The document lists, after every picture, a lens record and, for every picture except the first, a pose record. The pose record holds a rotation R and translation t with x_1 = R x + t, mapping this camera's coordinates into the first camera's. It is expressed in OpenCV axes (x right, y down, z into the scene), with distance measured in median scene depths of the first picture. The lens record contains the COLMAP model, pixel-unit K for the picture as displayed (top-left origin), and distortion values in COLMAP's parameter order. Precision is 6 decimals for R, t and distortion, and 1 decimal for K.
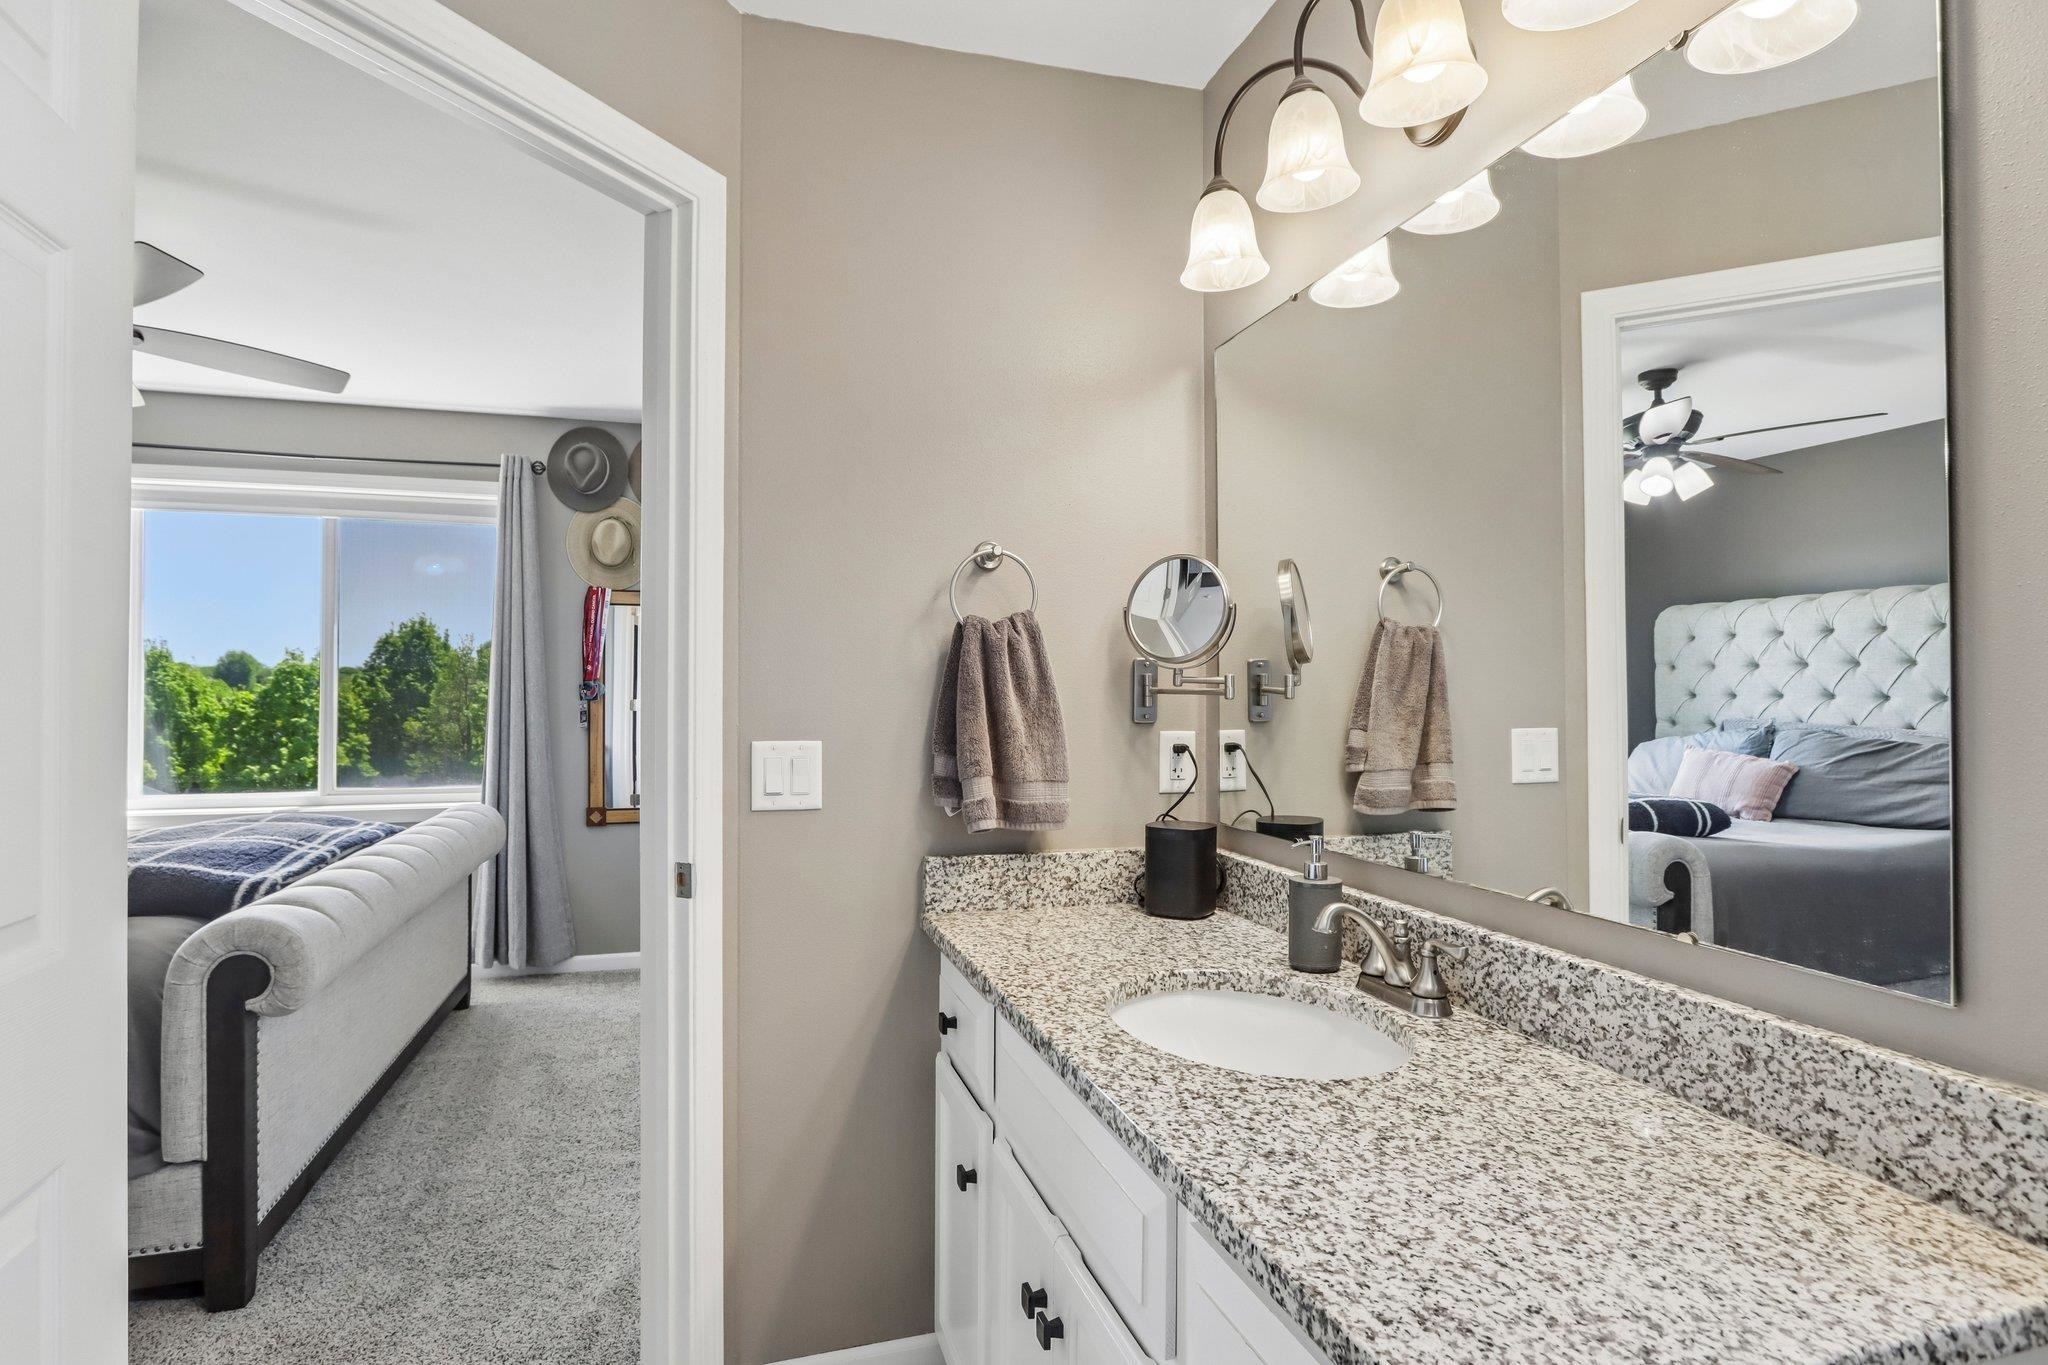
lens RADIAL K [[1046.6, 0, 1009.2], [0, 1046.6, 685.5], [0, 0, 1]] dist [-0.024780, 0.009729]
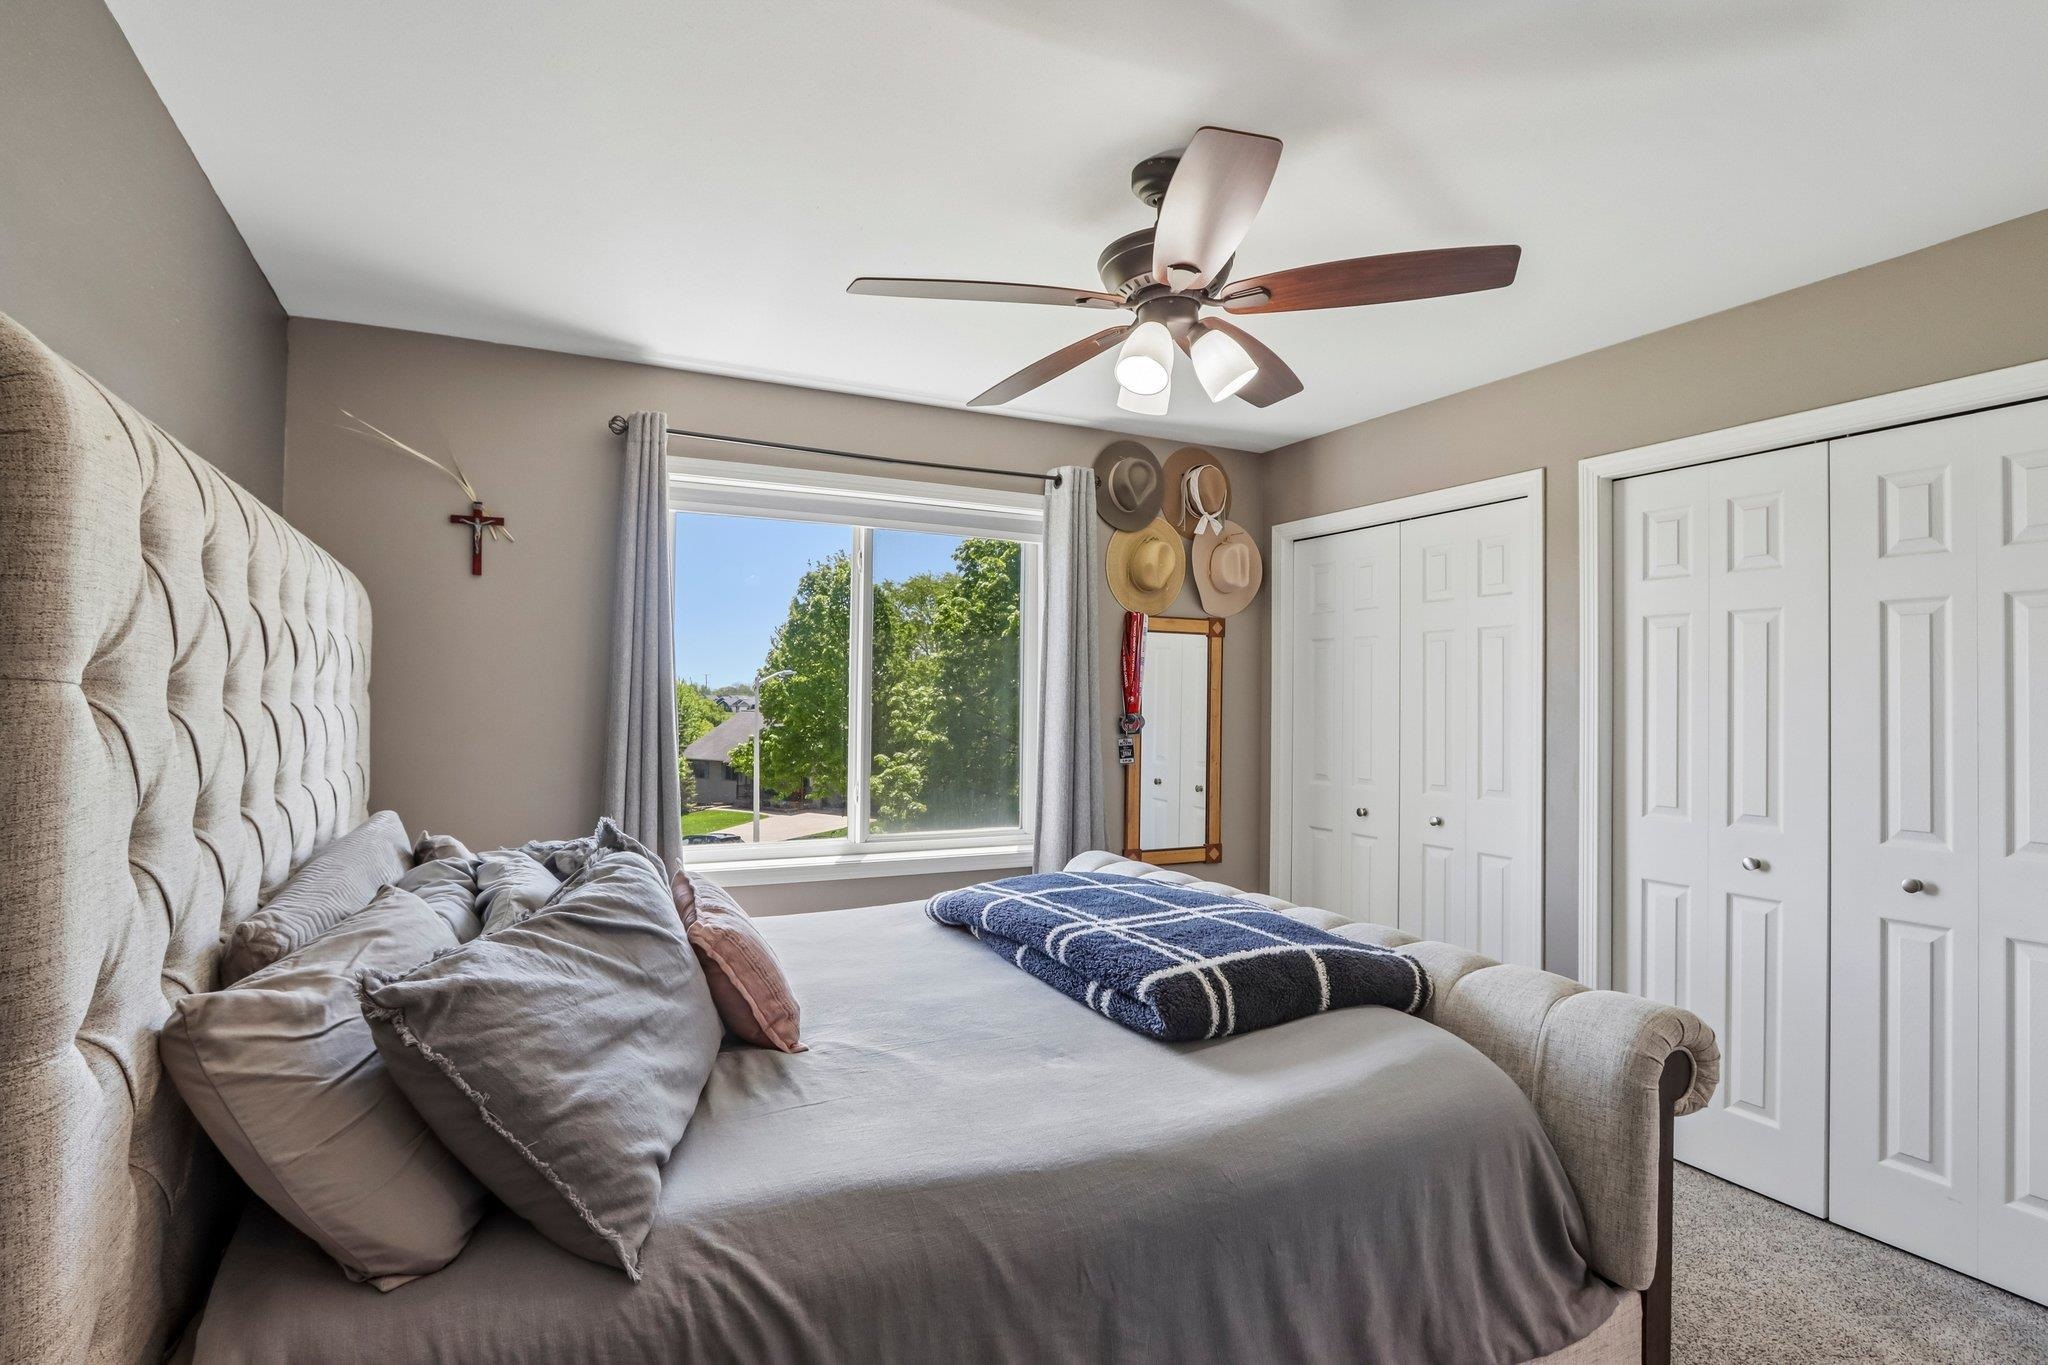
lens RADIAL K [[1034.2, 0, 1024.0], [0, 1034.2, 682.5], [0, 0, 1]] dist [-0.011850, 0.000712]
pose [[0.984776, 0.010091, 0.173536, -0.665522], [-0.008427, 0.999911, -0.010320, -0.021829], [-0.173625, 0.008701, 0.984773, 0.109640]]
